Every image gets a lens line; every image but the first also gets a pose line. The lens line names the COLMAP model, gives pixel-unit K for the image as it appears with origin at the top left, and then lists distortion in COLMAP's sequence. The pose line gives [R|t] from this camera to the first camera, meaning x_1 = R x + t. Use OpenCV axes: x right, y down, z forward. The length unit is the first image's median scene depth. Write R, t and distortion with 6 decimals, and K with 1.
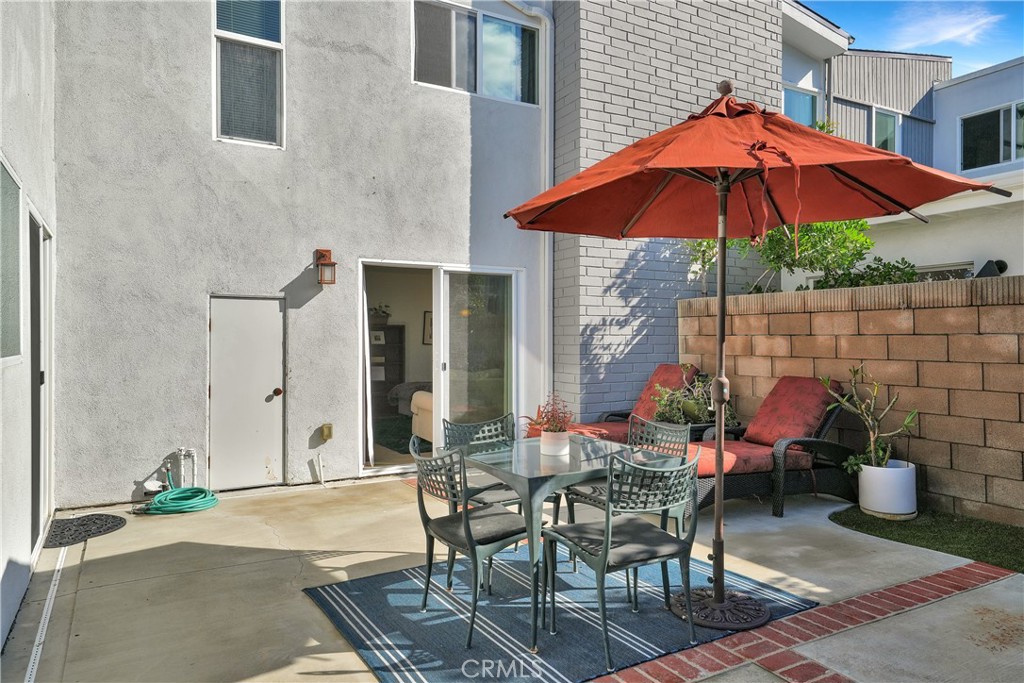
lens RADIAL K [[676.9, 0, 513.9], [0, 676.9, 337.6], [0, 0, 1]] dist [0.036971, -0.000729]
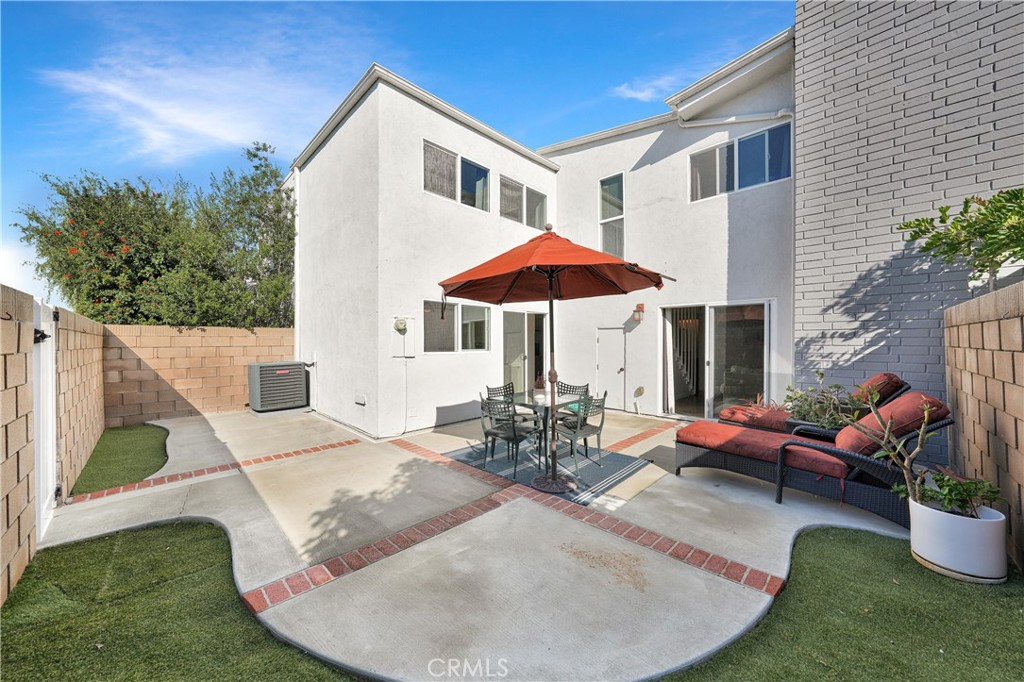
lens RADIAL K [[361.6, 0, 512.3], [0, 361.6, 351.3], [0, 0, 1]] dist [-0.013281, -0.000022]
pose [[0.265683, 0.025657, -0.963719, 0.626736], [0.003056, 0.999618, 0.027455, -0.013827], [0.964056, -0.010239, 0.265503, 0.288476]]
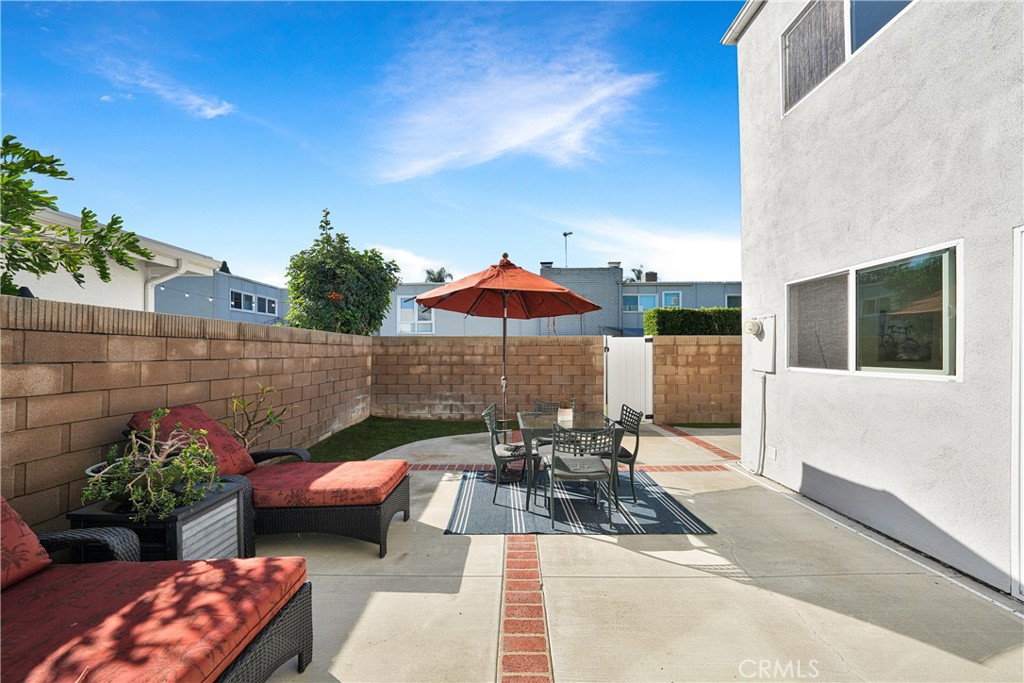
lens RADIAL K [[361.6, 0, 512.3], [0, 361.6, 351.8], [0, 0, 1]] dist [-0.013281, -0.000022]
pose [[-0.860914, 0.005696, 0.508719, -0.170460], [0.003591, 0.999980, -0.005119, -0.010550], [-0.508739, -0.002580, -0.860917, 0.993063]]
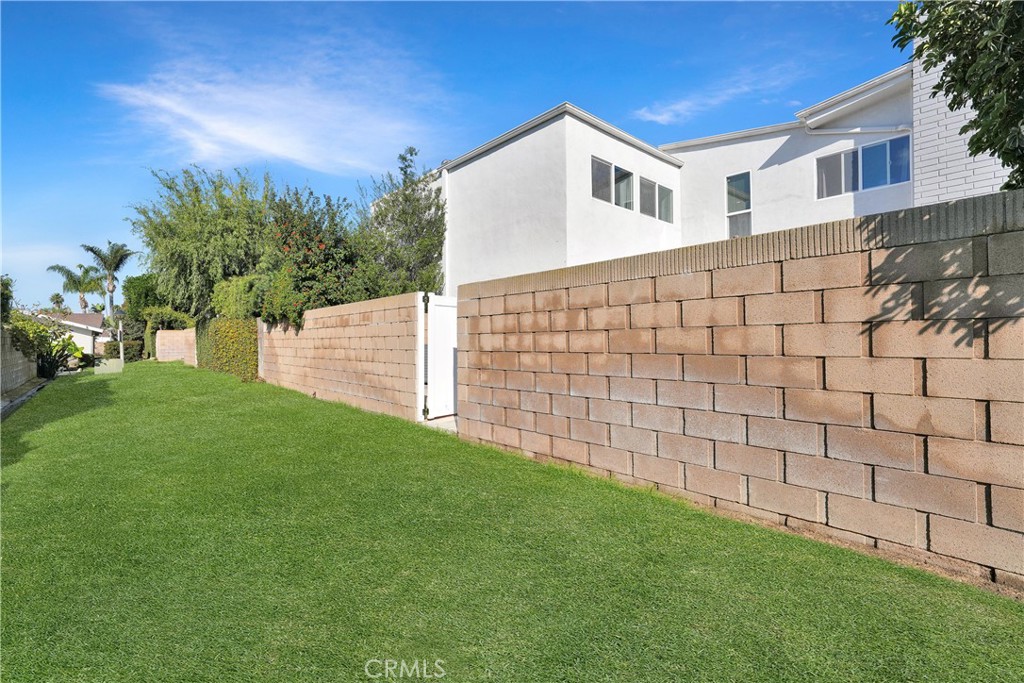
lens RADIAL K [[481.7, 0, 512.0], [0, 481.7, 341.5], [0, 0, 1]] dist [0.028782, 0.000524]
pose [[0.232717, -0.009457, -0.972498, 1.032927], [0.011042, 0.999914, -0.007082, 0.051149], [0.972482, -0.009090, 0.232802, -0.231269]]
